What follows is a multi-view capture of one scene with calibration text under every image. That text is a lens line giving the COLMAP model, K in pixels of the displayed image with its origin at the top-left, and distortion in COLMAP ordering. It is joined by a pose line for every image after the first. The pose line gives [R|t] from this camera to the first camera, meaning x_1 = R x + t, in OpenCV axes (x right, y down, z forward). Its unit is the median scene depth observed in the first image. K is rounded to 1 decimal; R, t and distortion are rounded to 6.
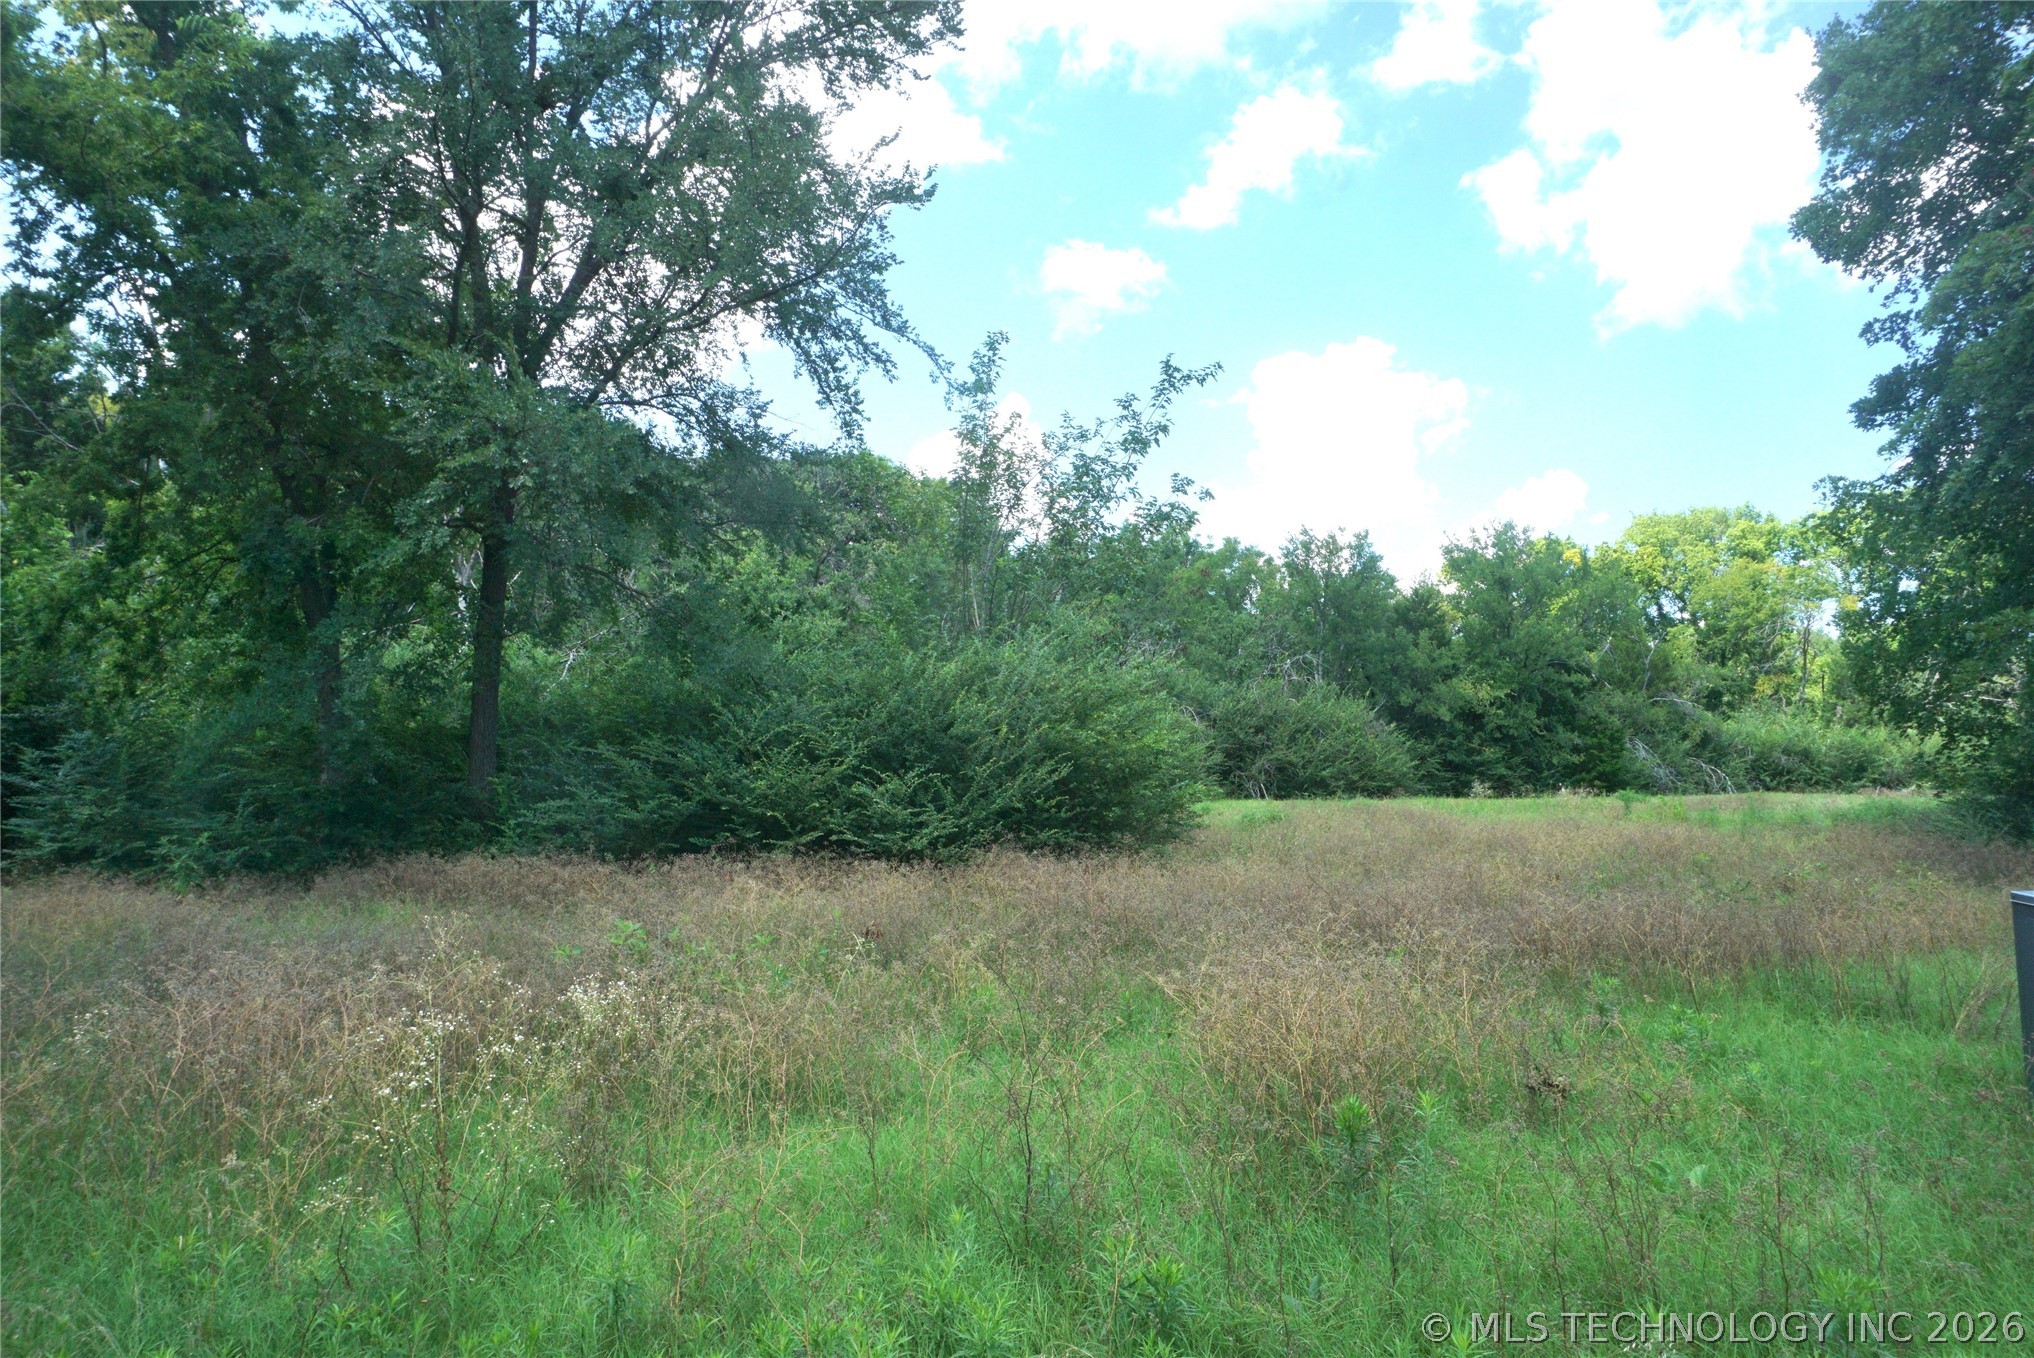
lens RADIAL K [[1382.1, 0, 1012.3], [0, 1382.1, 674.3], [0, 0, 1]] dist [-0.044071, 0.033961]
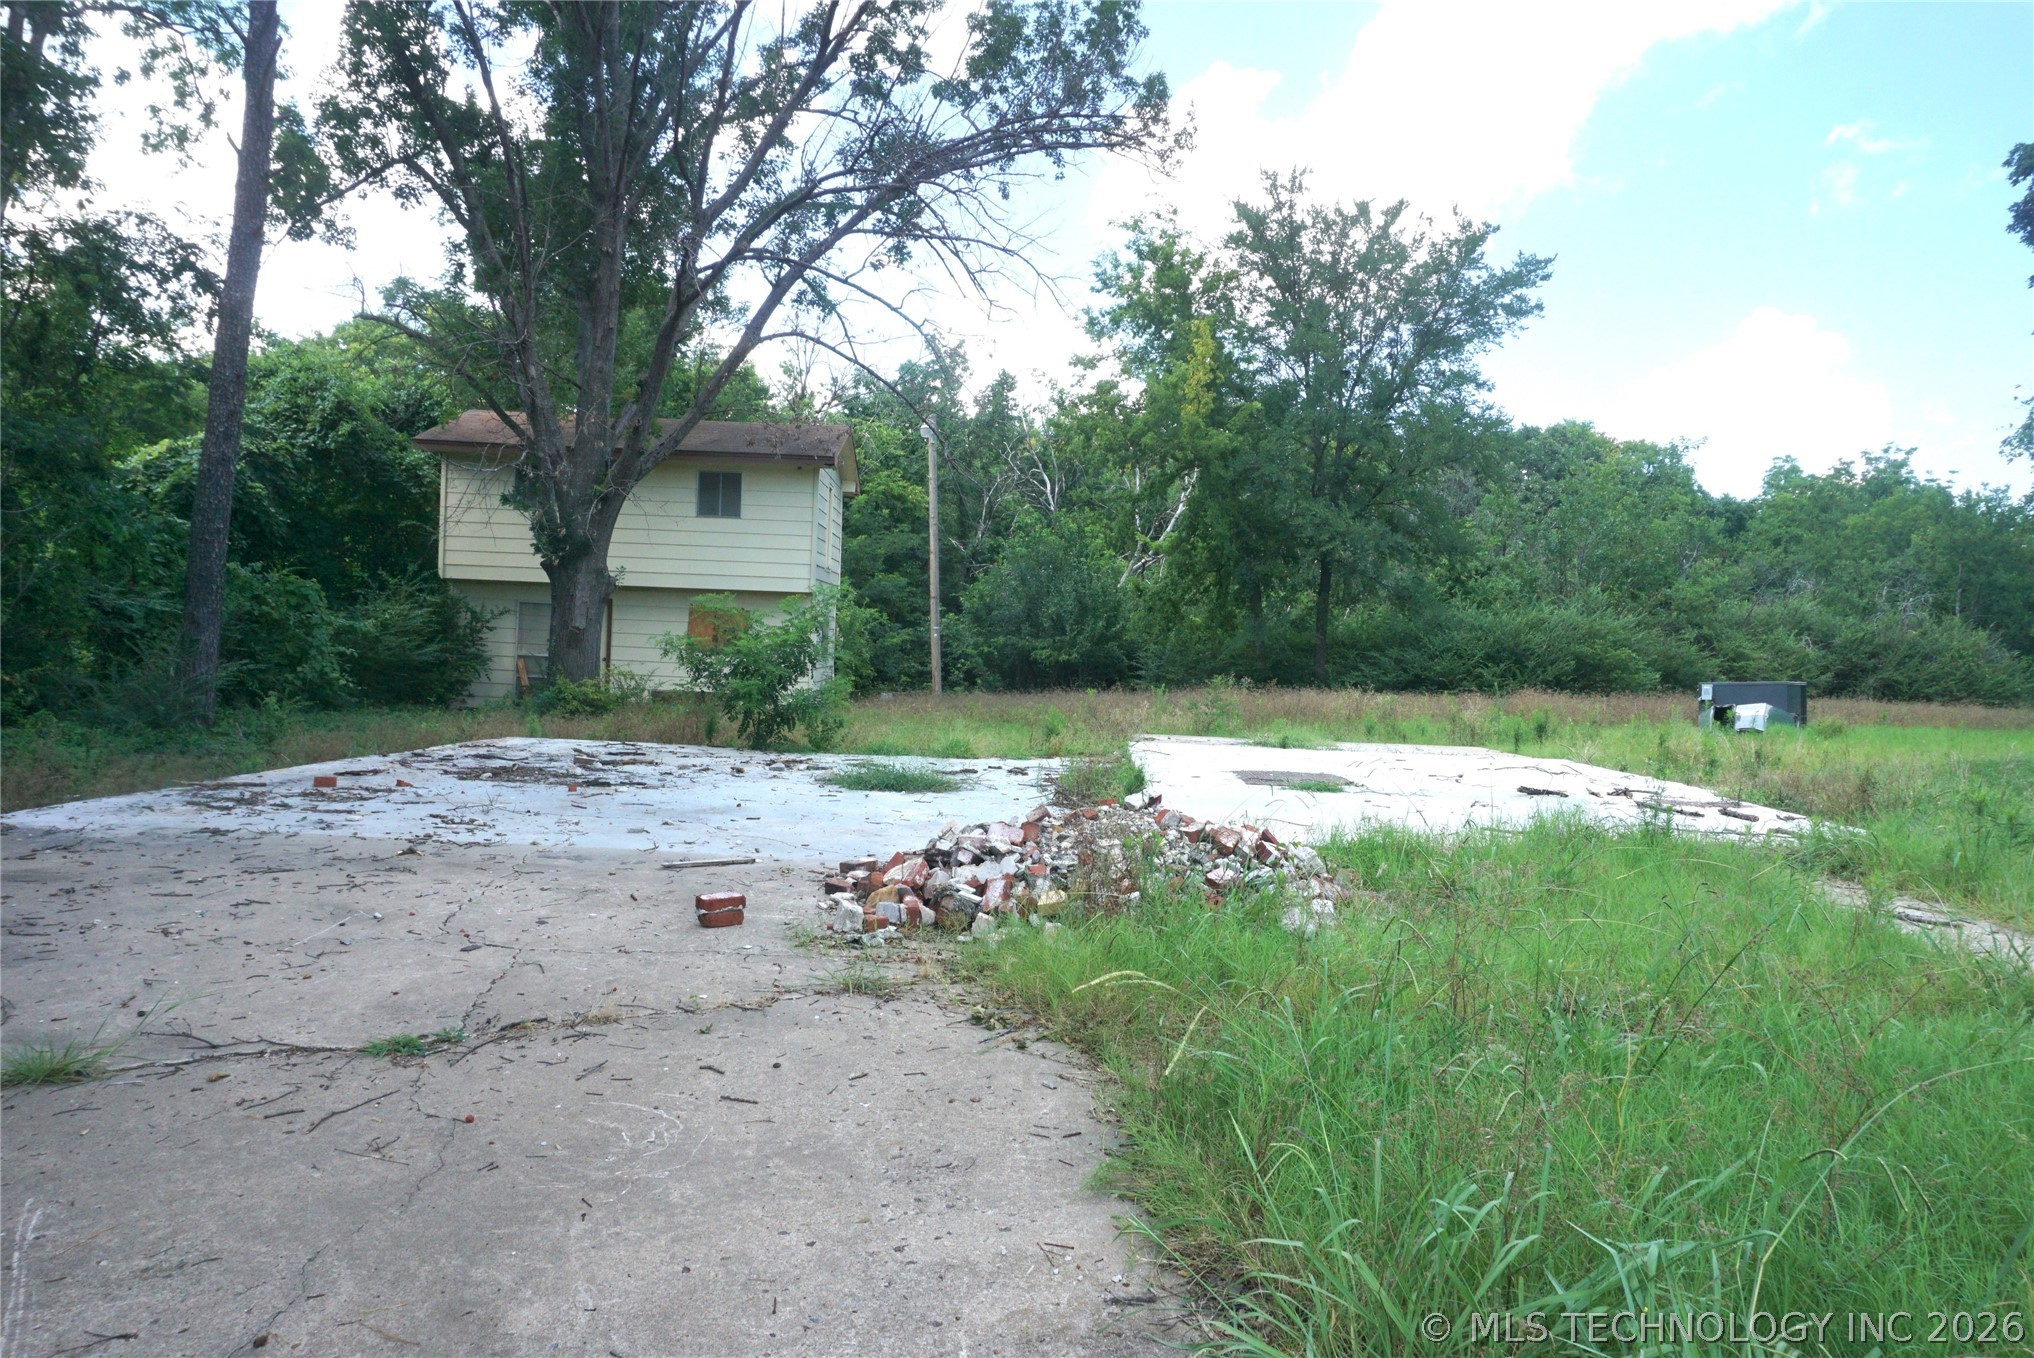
lens RADIAL K [[1382.1, 0, 1005.8], [0, 1382.1, 681.8], [0, 0, 1]] dist [-0.044071, 0.033961]
pose [[0.864391, 0.019835, -0.502428, 0.109804], [0.009294, 0.998421, 0.055405, -0.010794], [0.502734, -0.052561, 0.862842, -0.429207]]
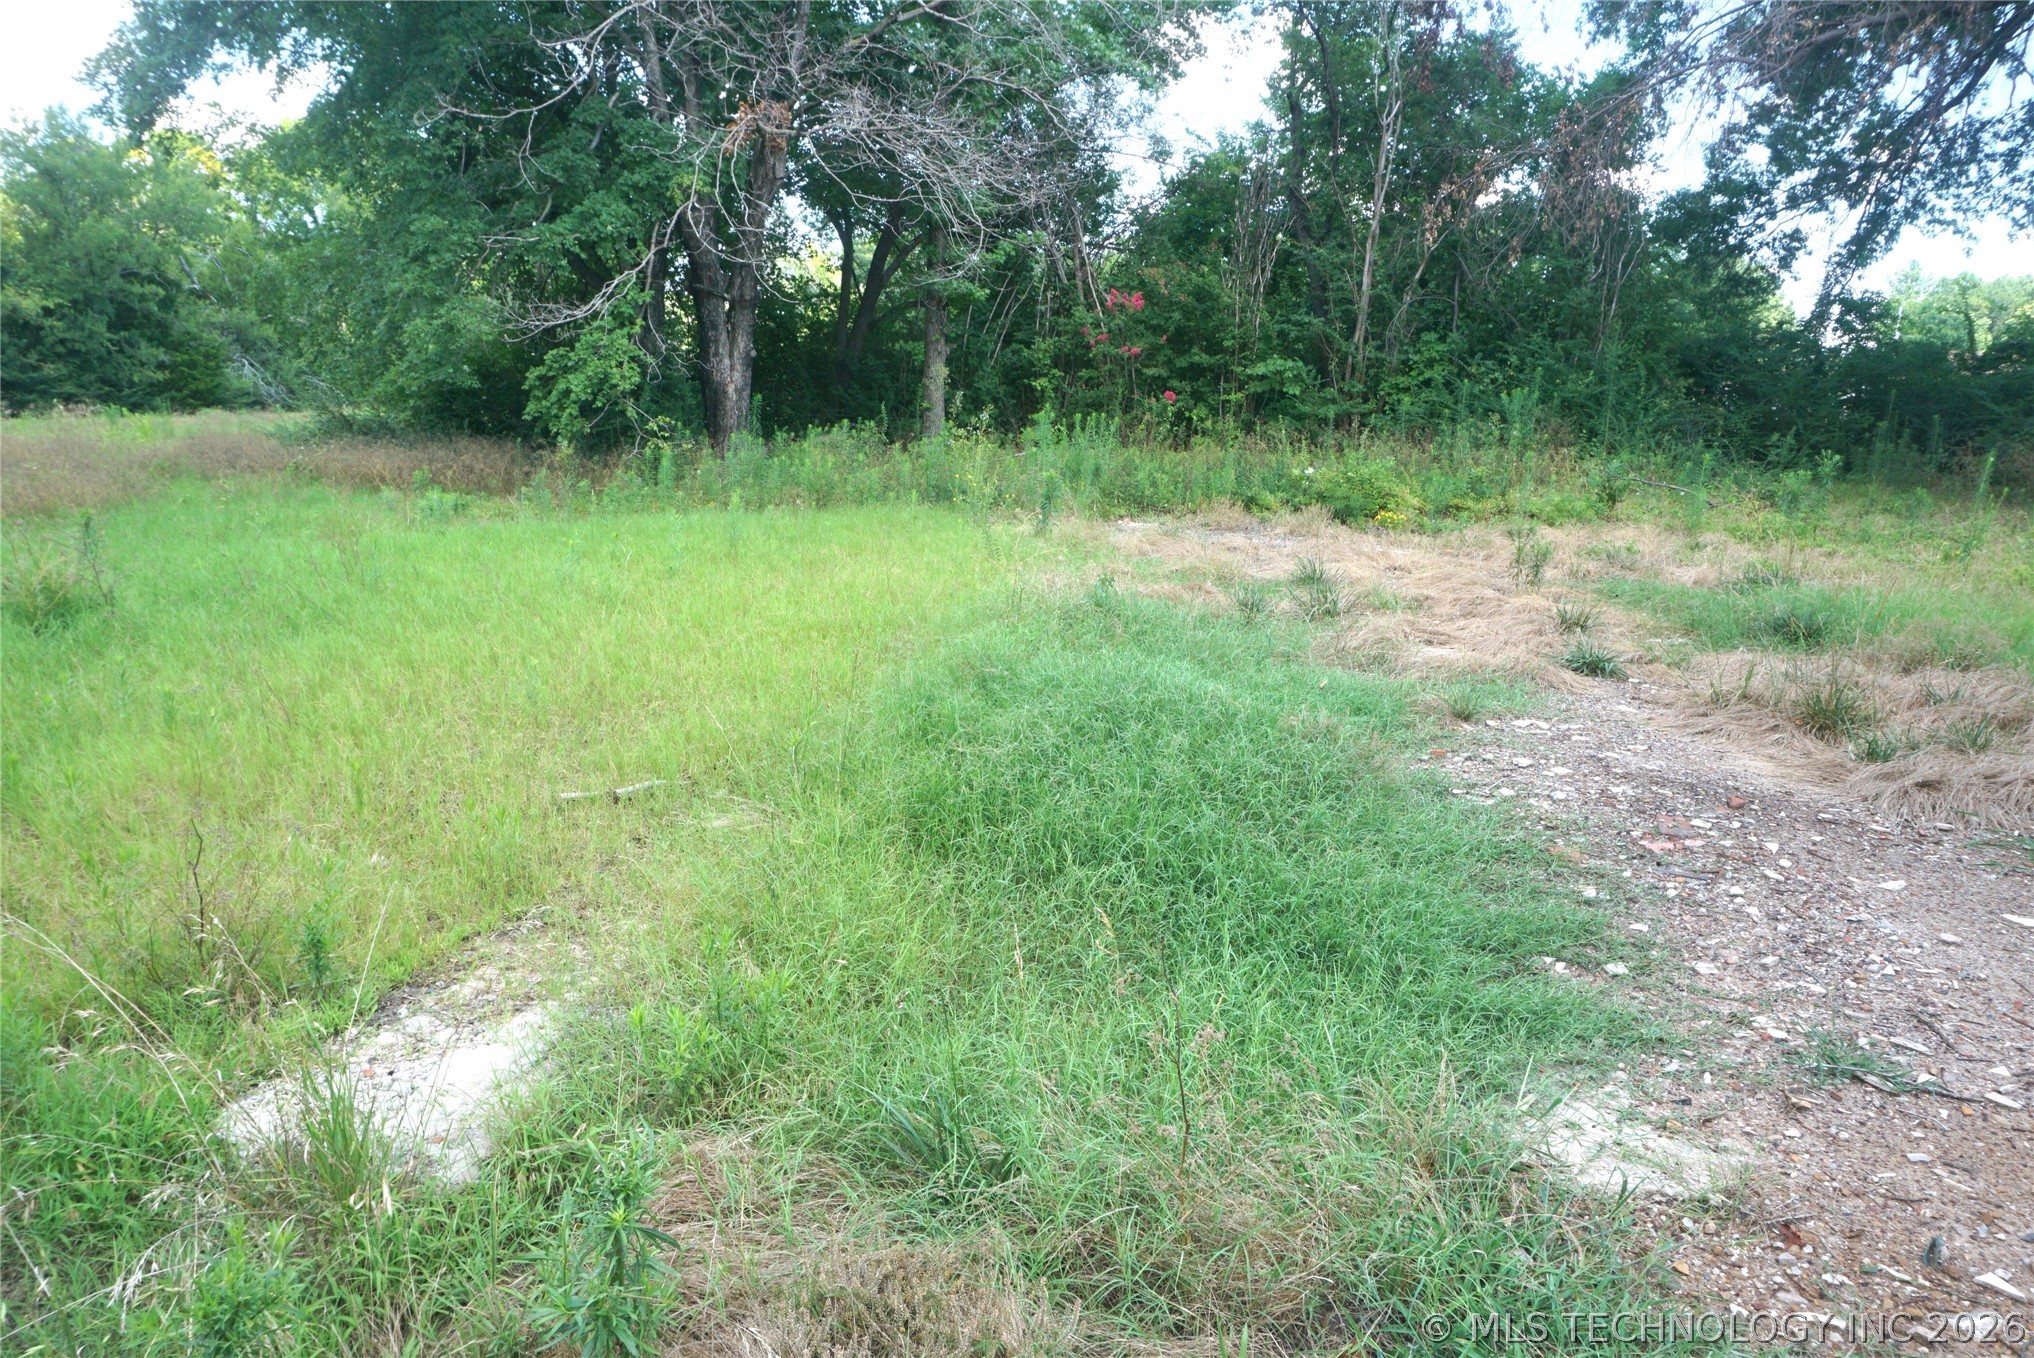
lens RADIAL K [[1382.1, 0, 1018.8], [0, 1382.1, 671.1], [0, 0, 1]] dist [-0.044071, 0.033961]
pose [[0.663726, -0.154136, 0.731922, 0.079256], [-0.047259, 0.967940, 0.246696, -0.002834], [-0.746481, -0.198329, 0.635163, -0.100548]]
